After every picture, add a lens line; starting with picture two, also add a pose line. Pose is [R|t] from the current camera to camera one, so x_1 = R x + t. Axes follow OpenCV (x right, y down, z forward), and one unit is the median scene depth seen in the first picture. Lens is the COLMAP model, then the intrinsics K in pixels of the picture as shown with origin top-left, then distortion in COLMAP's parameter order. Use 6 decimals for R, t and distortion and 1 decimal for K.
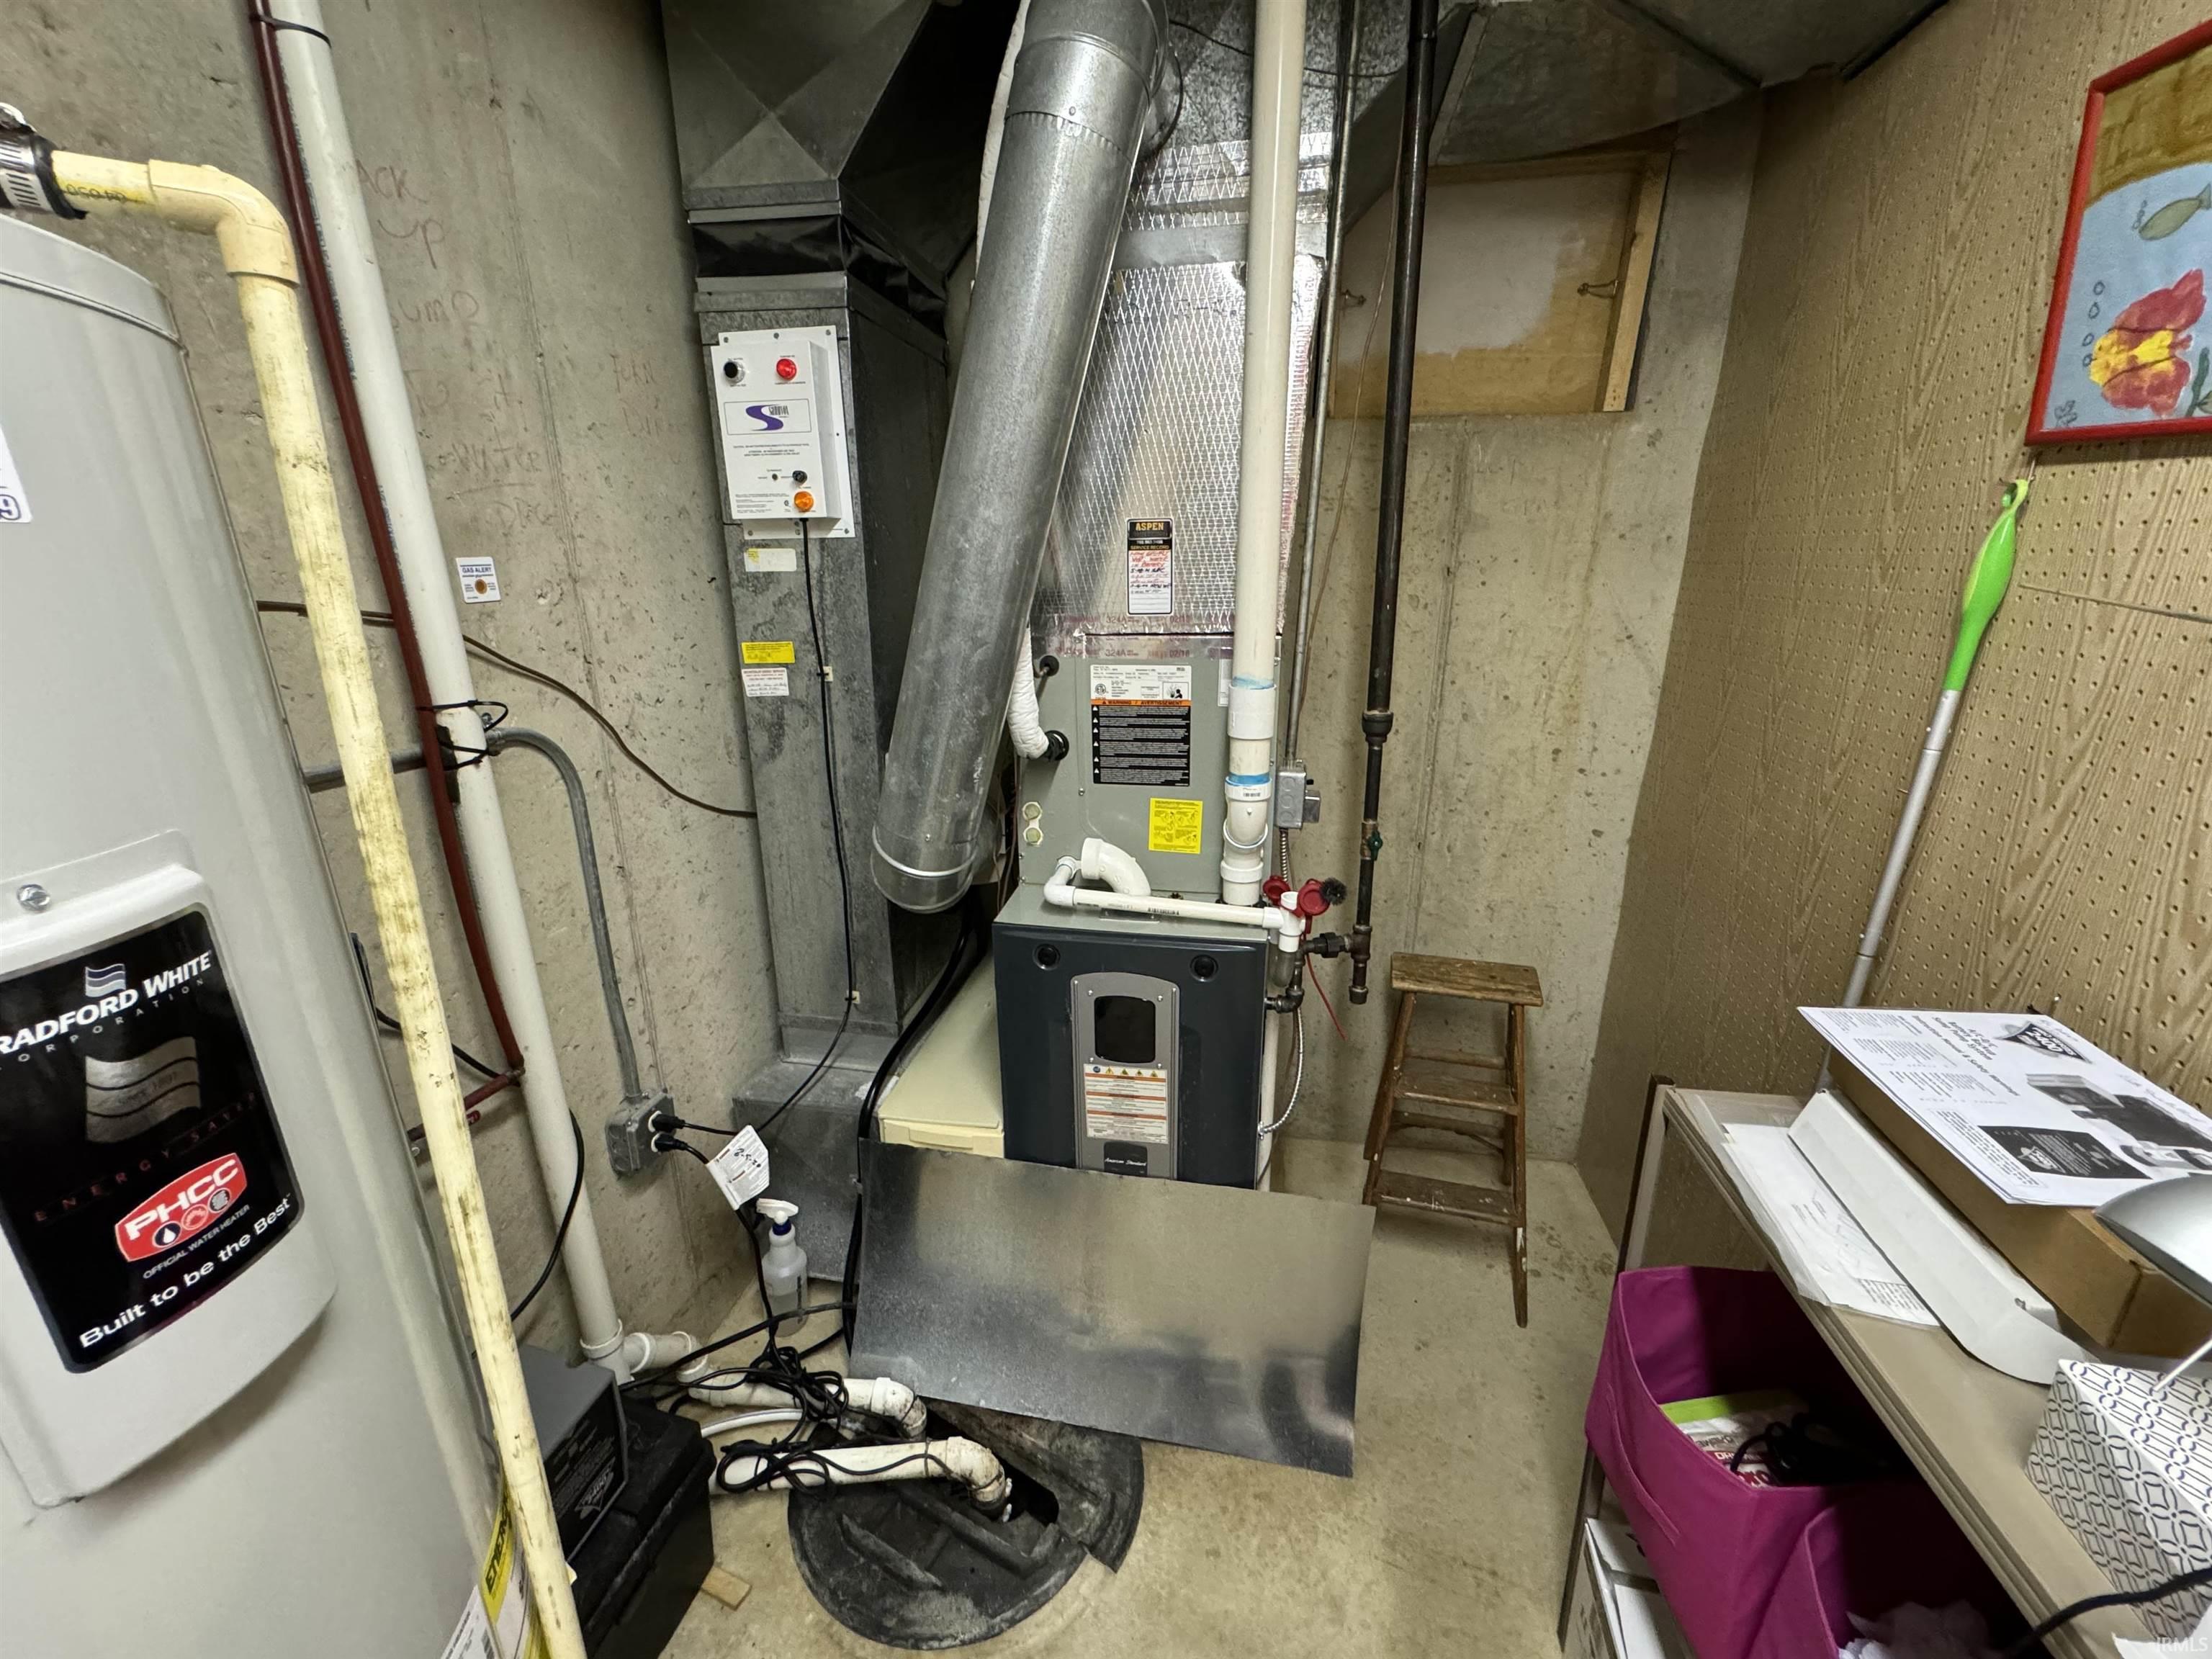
lens RADIAL K [[900.5, 0, 1102.4], [0, 900.5, 826.7], [0, 0, 1]] dist [-0.003096, 0.000207]
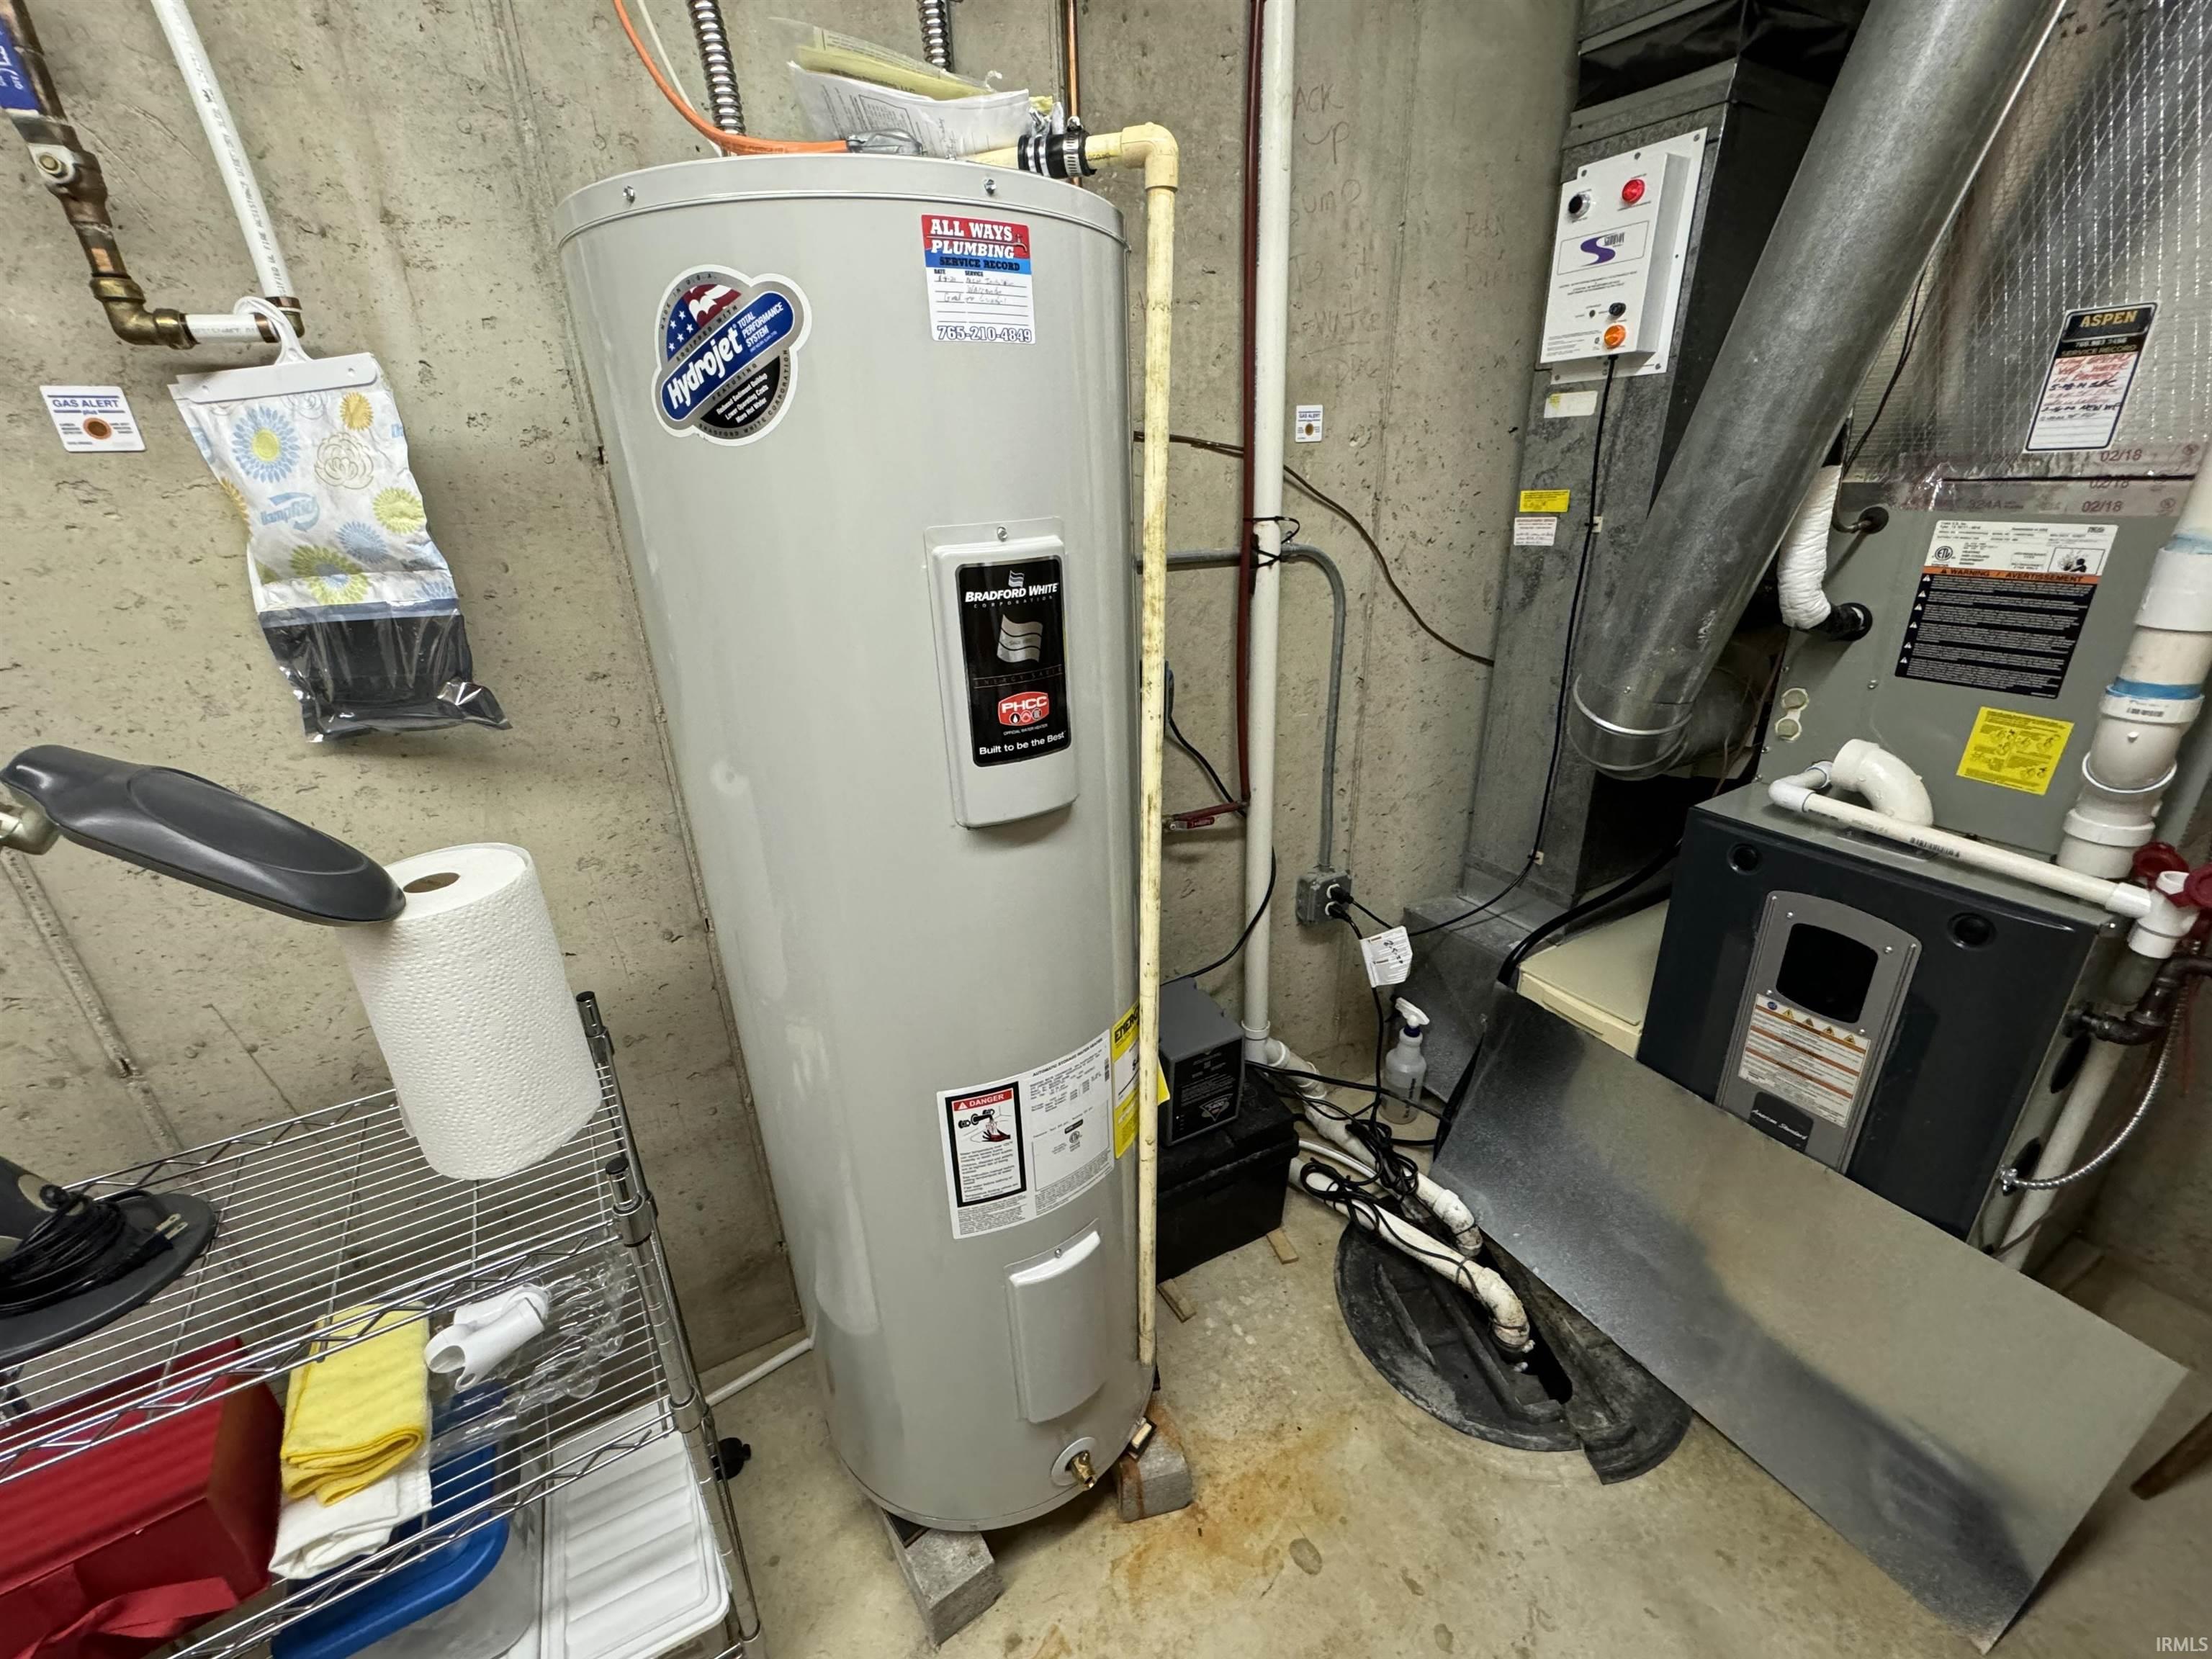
lens RADIAL K [[900.5, 0, 1102.4], [0, 900.5, 826.7], [0, 0, 1]] dist [-0.003096, 0.000207]
pose [[0.636985, 0.278745, -0.718715, 0.159890], [-0.199114, 0.960191, 0.195927, 0.067078], [0.744717, 0.018303, 0.667129, -0.052603]]
